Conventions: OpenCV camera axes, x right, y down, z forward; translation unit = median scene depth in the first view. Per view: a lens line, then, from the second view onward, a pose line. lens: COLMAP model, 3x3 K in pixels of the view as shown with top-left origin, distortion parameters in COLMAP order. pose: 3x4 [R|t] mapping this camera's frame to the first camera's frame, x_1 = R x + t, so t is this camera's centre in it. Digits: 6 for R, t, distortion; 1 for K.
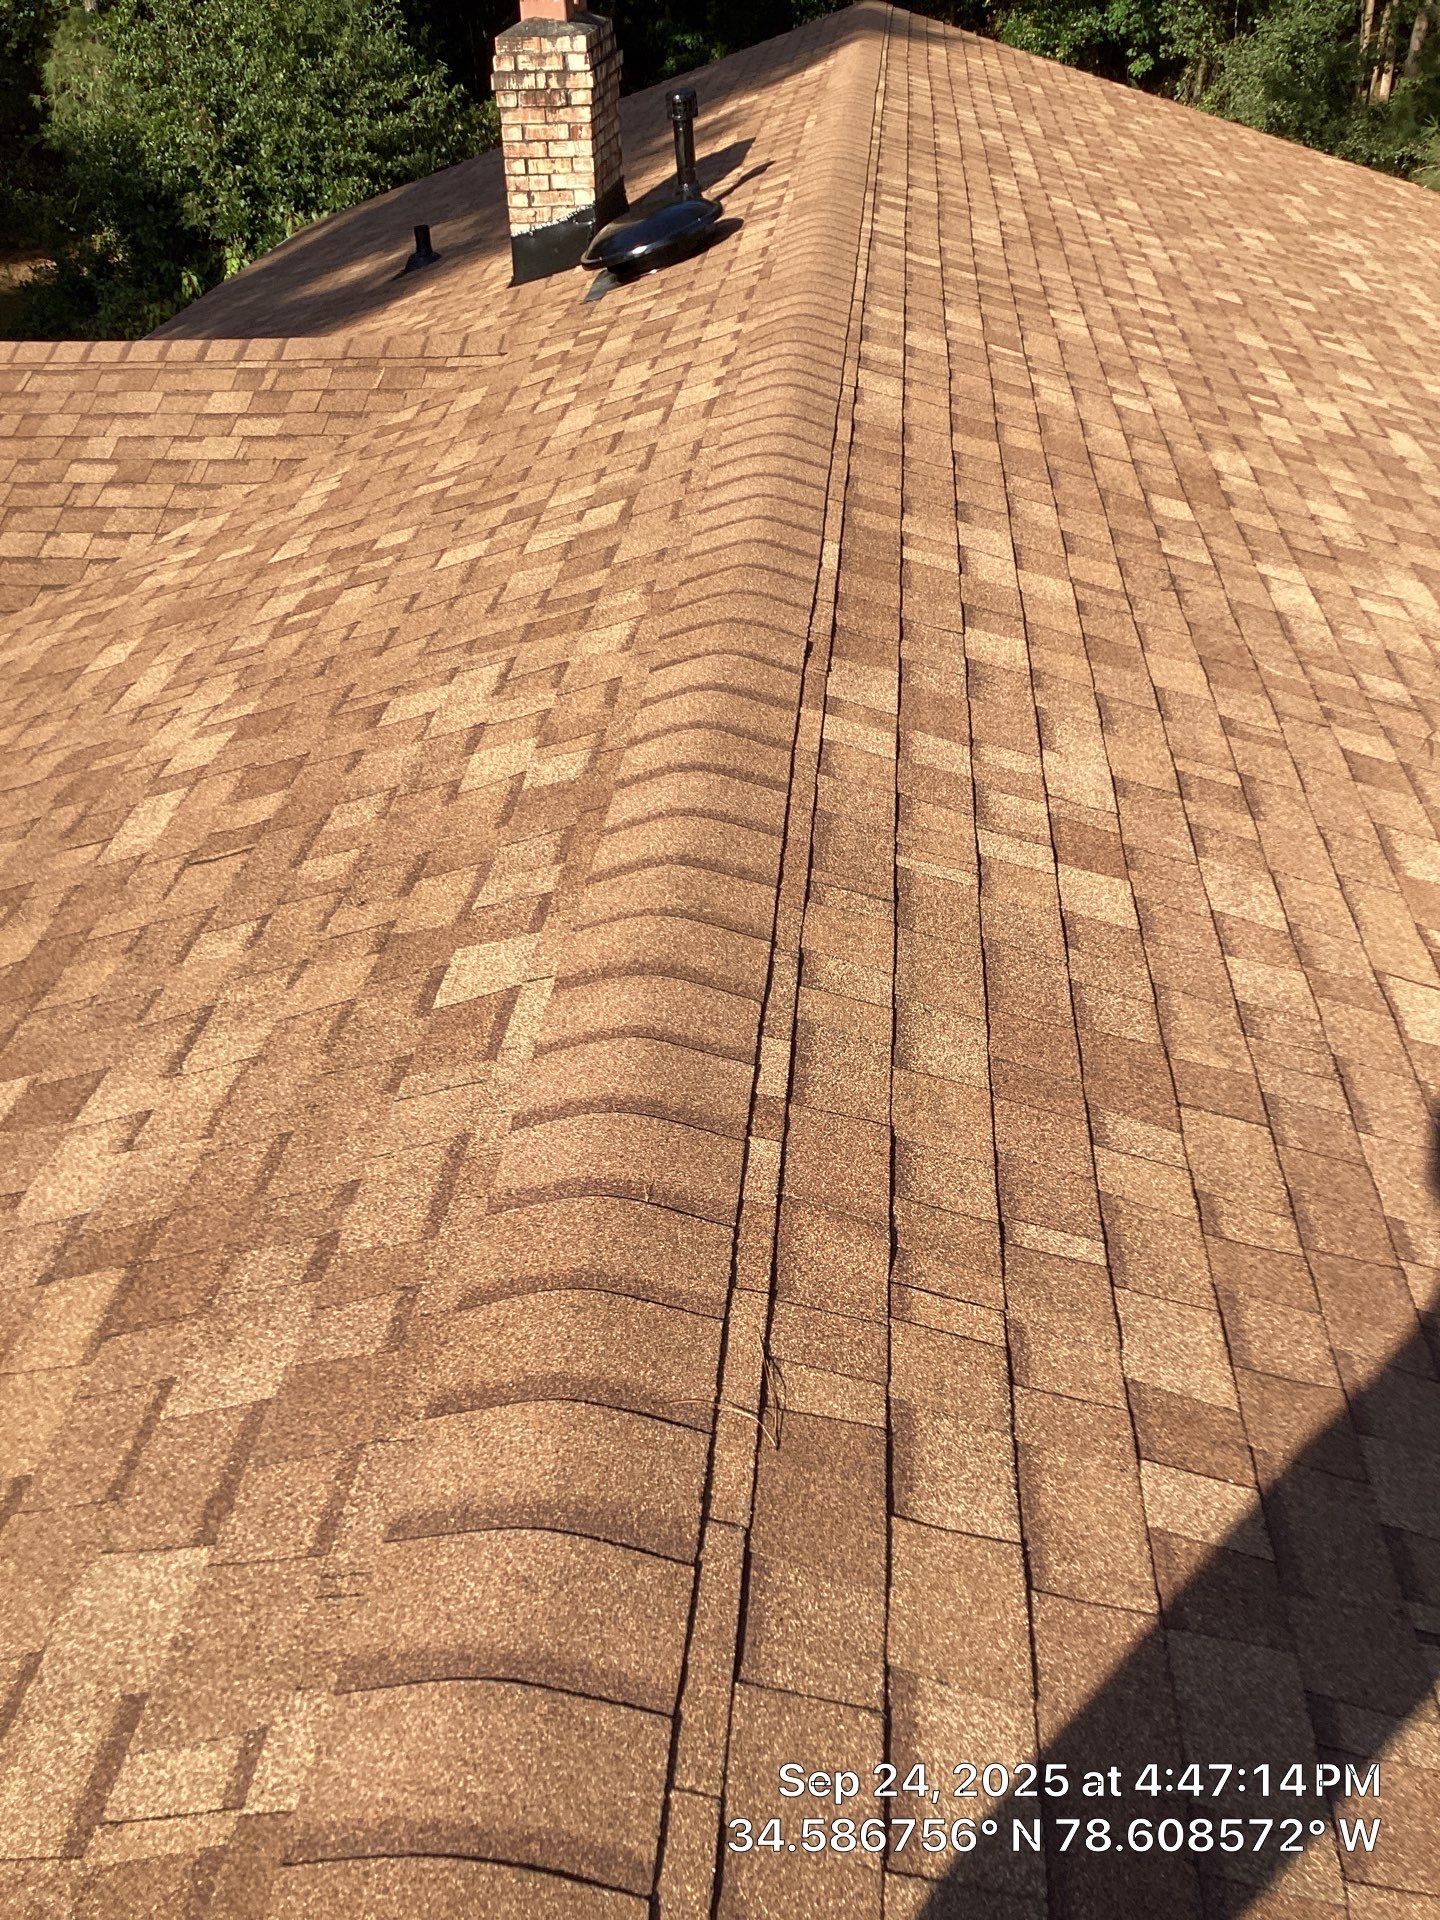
lens RADIAL K [[1756.6, 0, 682.3], [0, 1756.6, 966.6], [0, 0, 1]] dist [0.085164, -0.171955]
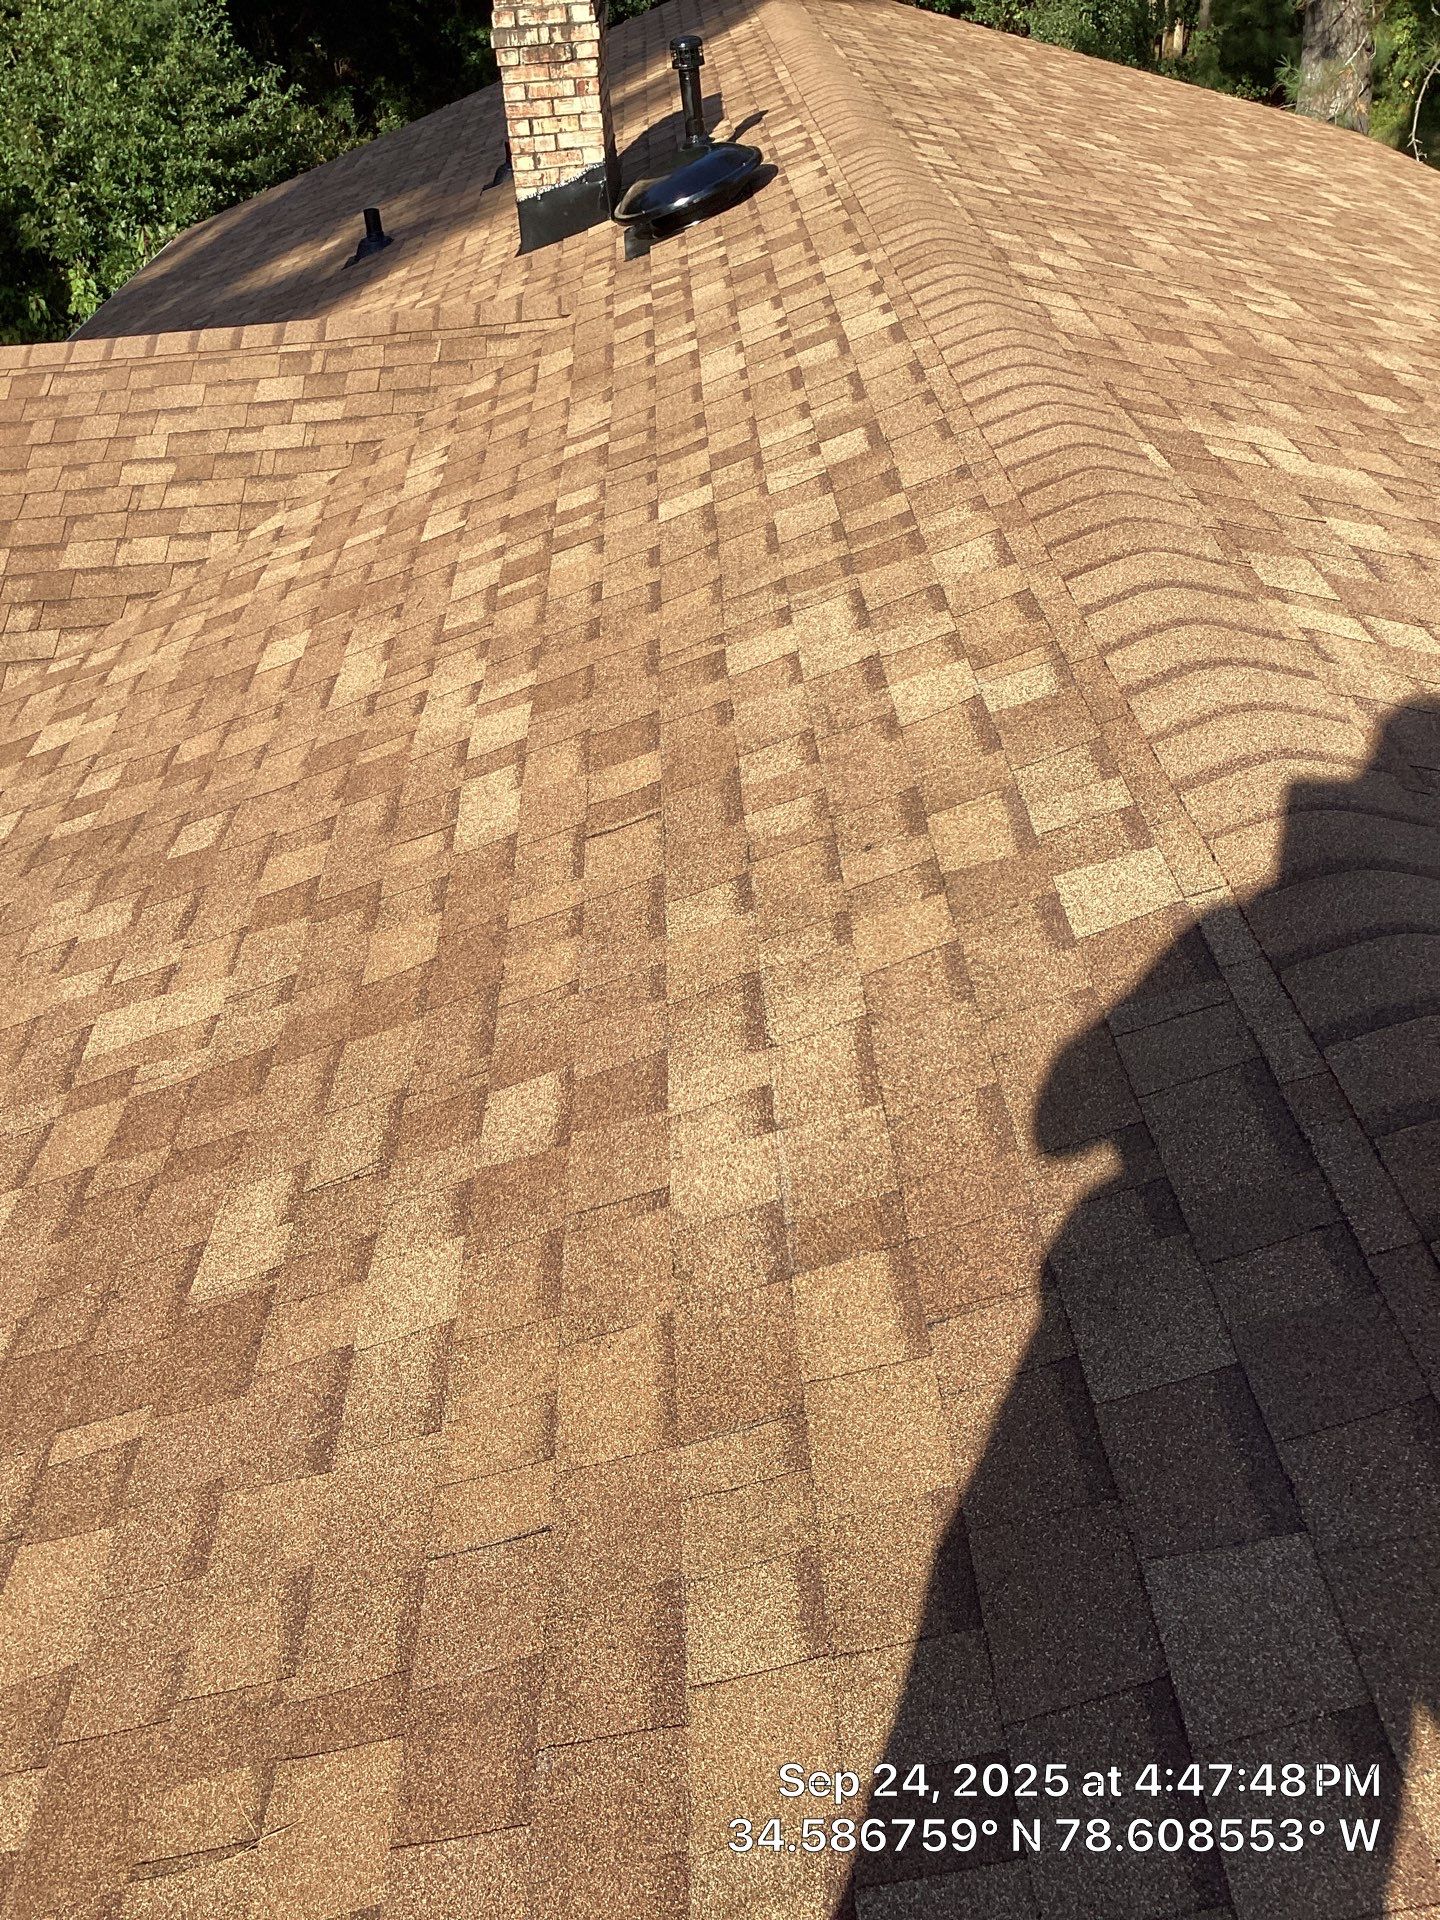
lens RADIAL K [[1772.0, 0, 704.0], [0, 1772.0, 985.8], [0, 0, 1]] dist [0.075861, -0.175489]
pose [[0.989727, -0.105551, 0.096435, -0.141125], [0.104955, 0.994413, 0.011238, 0.006088], [-0.097082, -0.001001, 0.995276, 0.038756]]
